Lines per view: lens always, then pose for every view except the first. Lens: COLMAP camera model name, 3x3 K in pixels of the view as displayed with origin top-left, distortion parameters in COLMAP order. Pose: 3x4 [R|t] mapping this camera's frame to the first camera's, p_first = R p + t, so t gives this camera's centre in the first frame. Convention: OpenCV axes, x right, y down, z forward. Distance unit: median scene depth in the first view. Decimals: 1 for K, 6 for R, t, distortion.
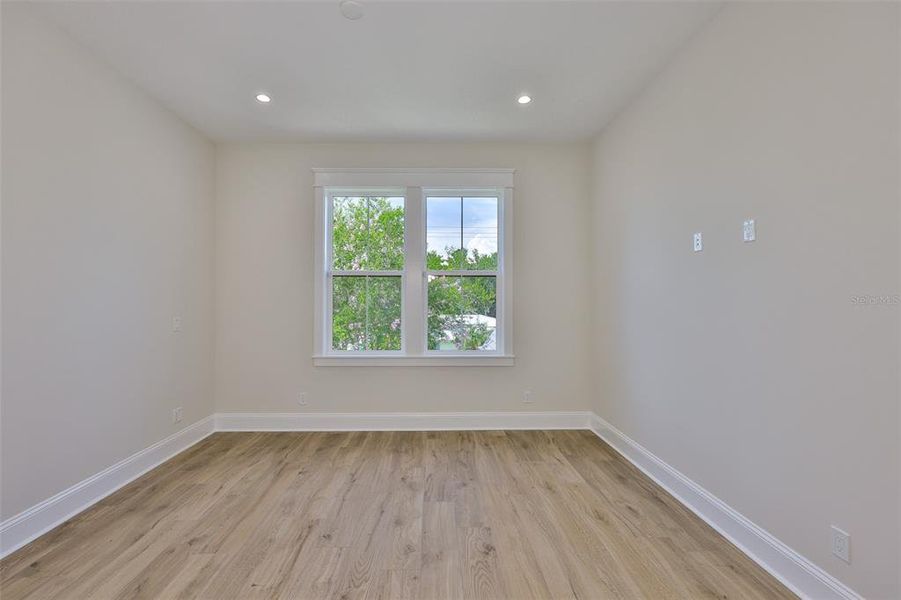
lens RADIAL K [[364.0, 0, 448.4], [0, 364.0, 303.7], [0, 0, 1]] dist [-0.033709, -0.000098]
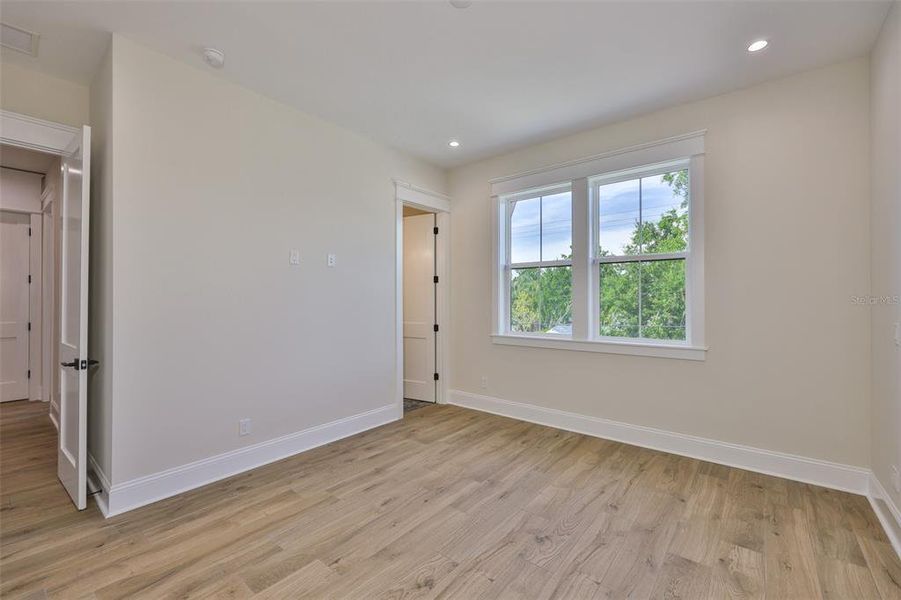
lens RADIAL K [[382.6, 0, 450.5], [0, 382.6, 300.0], [0, 0, 1]] dist [0.000020, 0.000085]
pose [[0.768017, -0.003240, -0.640422, 0.289934], [0.001470, 0.999993, -0.003297, 0.000999], [0.640428, 0.001591, 0.768016, 0.003412]]
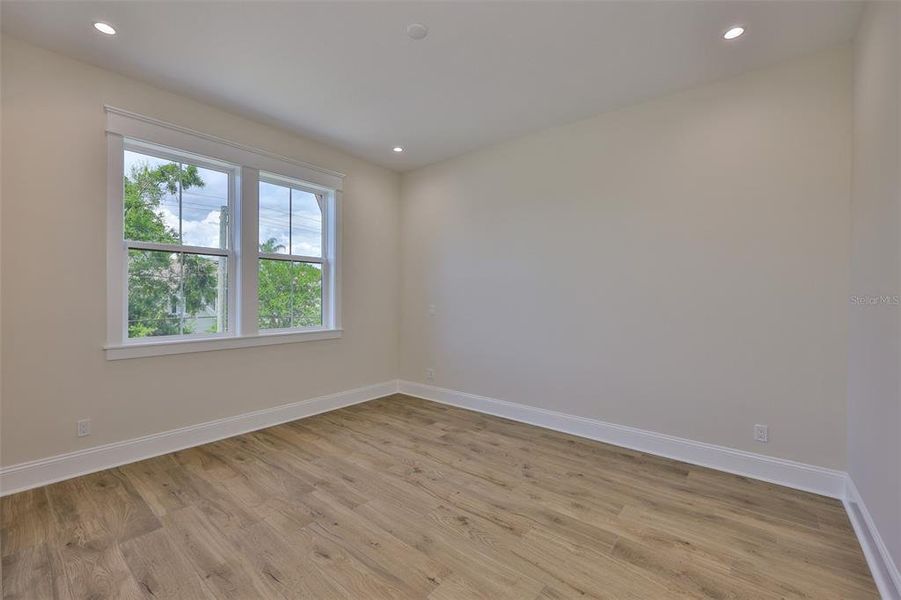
lens RADIAL K [[382.6, 0, 450.5], [0, 382.6, 300.0], [0, 0, 1]] dist [0.000020, 0.000085]
pose [[0.637805, -0.005836, 0.770176, -0.520199], [-0.004355, 0.999928, 0.011184, -0.000181], [-0.770186, -0.010487, 0.637734, -0.015214]]
